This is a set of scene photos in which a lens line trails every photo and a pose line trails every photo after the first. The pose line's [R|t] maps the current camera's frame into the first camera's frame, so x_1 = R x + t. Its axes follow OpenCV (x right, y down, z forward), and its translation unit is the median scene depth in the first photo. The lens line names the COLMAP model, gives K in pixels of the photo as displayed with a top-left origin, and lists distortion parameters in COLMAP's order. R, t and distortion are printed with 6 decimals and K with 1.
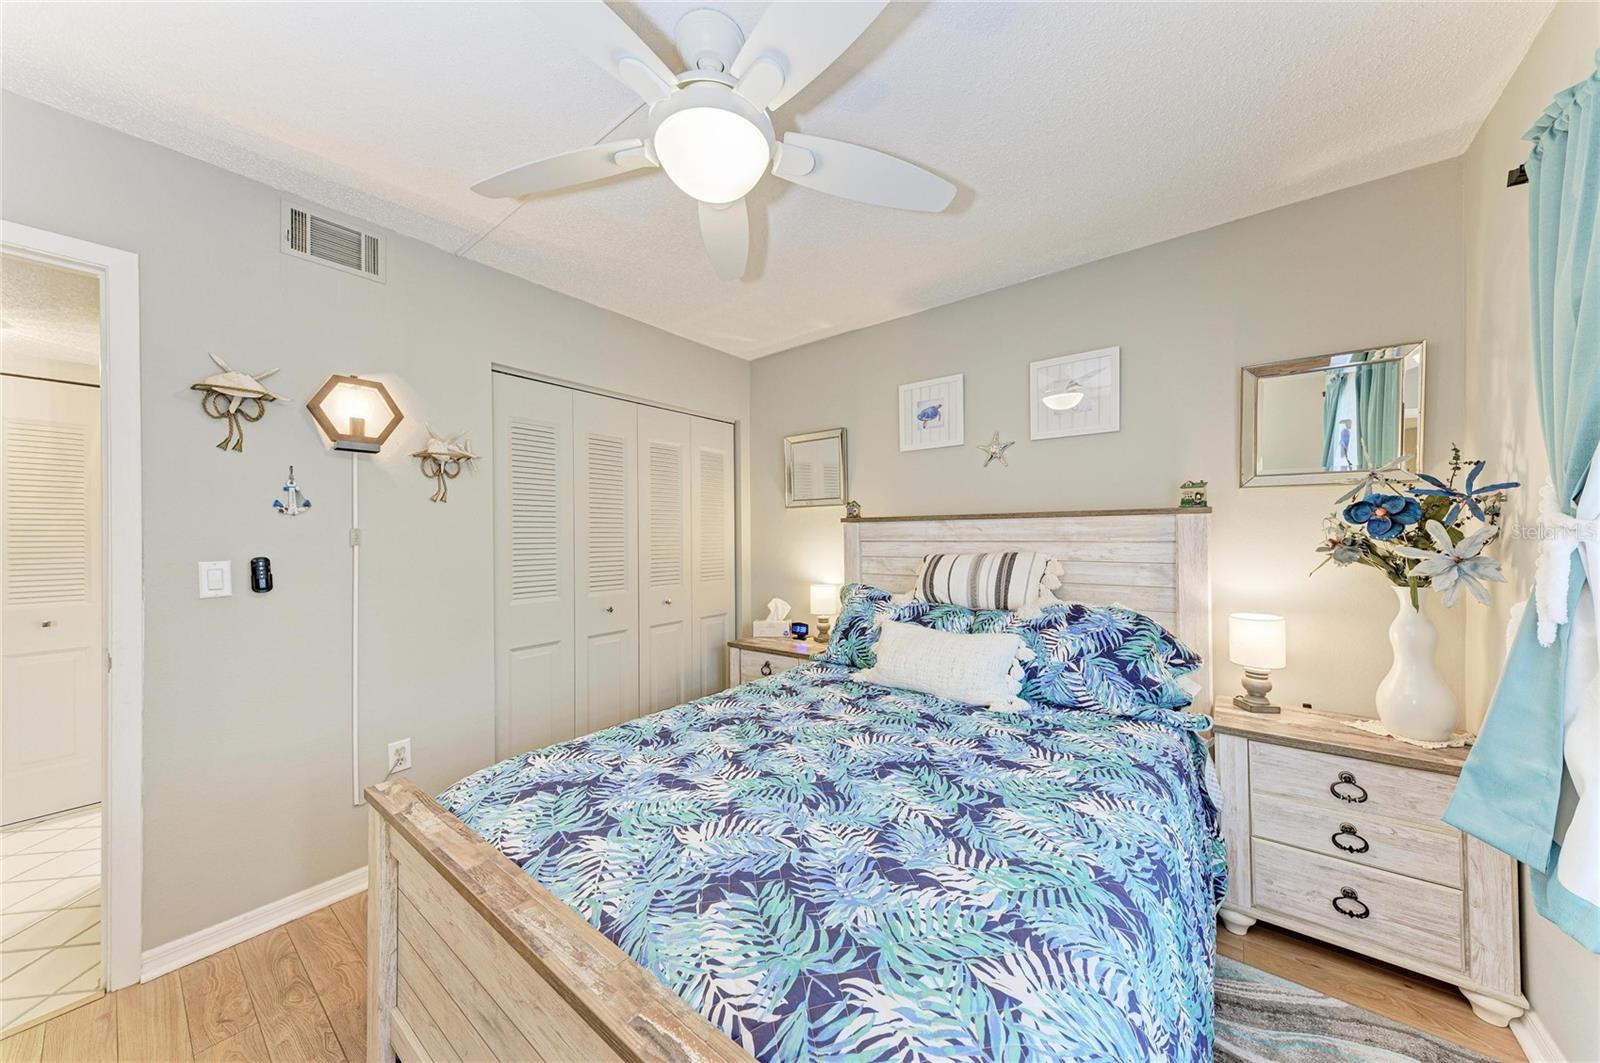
lens RADIAL K [[539.4, 0, 801.4], [0, 539.4, 534.6], [0, 0, 1]] dist [0.021176, -0.004446]
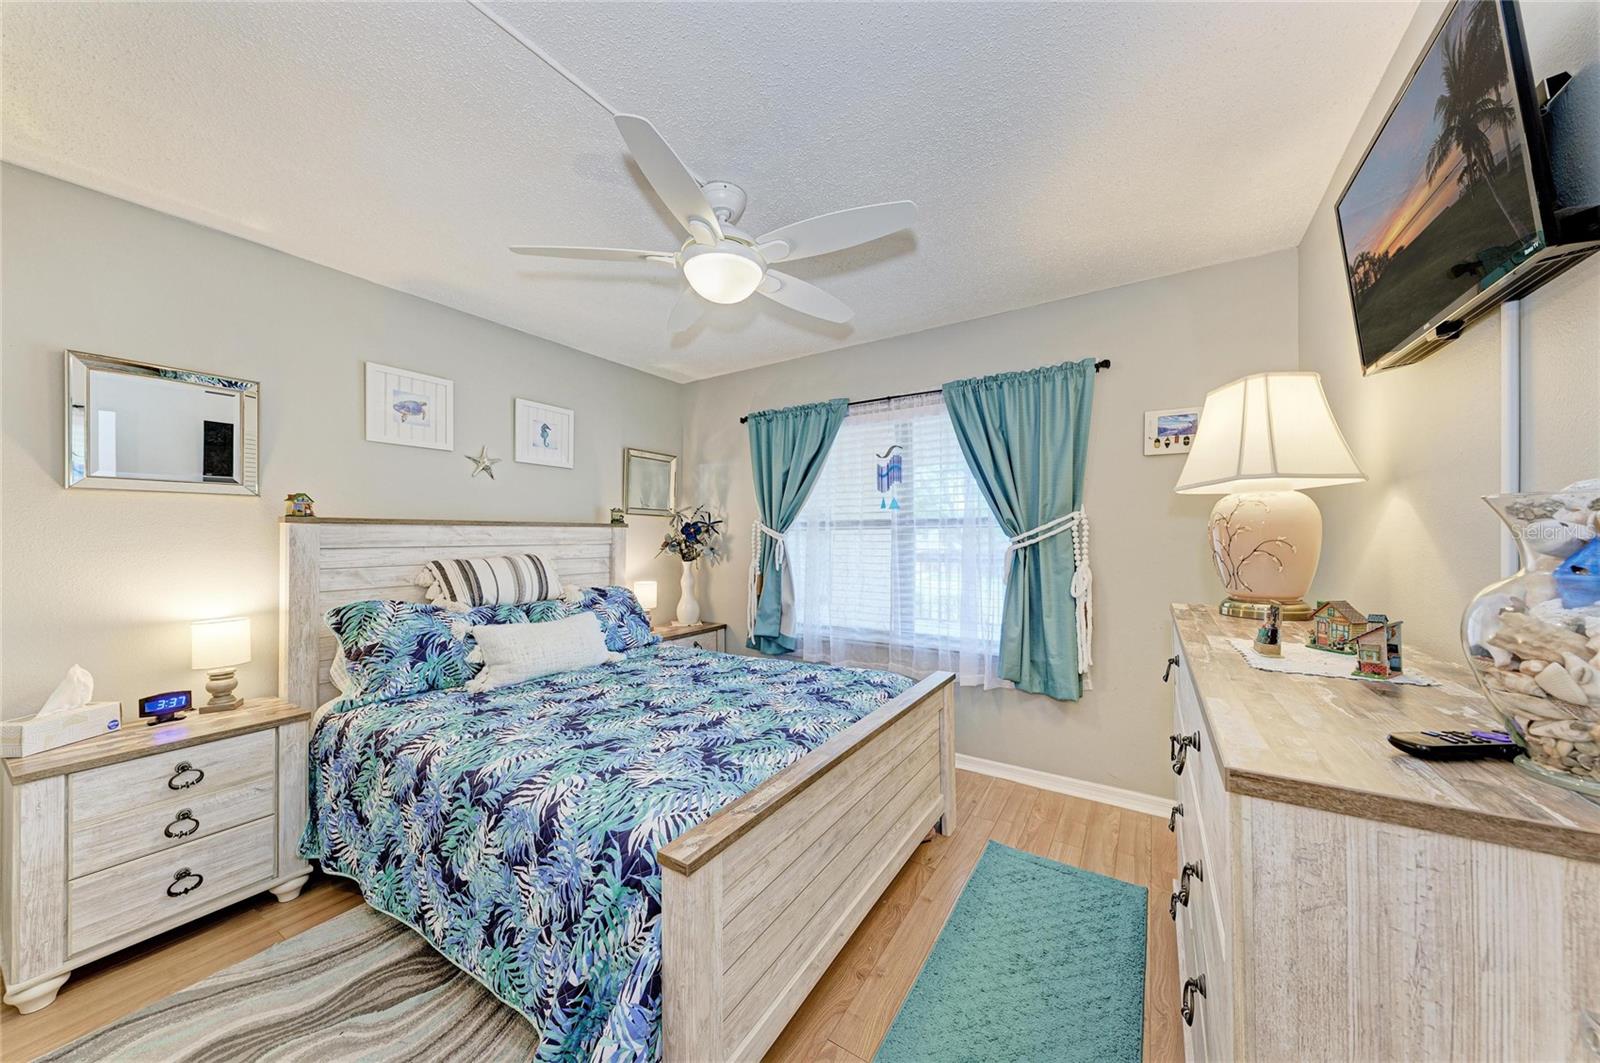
lens RADIAL K [[539.4, 0, 801.4], [0, 539.4, 534.6], [0, 0, 1]] dist [0.021176, -0.004446]
pose [[-0.102627, 0.014779, 0.994610, -0.968081], [0.006636, 0.999878, -0.014173, 0.011057], [-0.994698, 0.005145, -0.102712, 0.566330]]
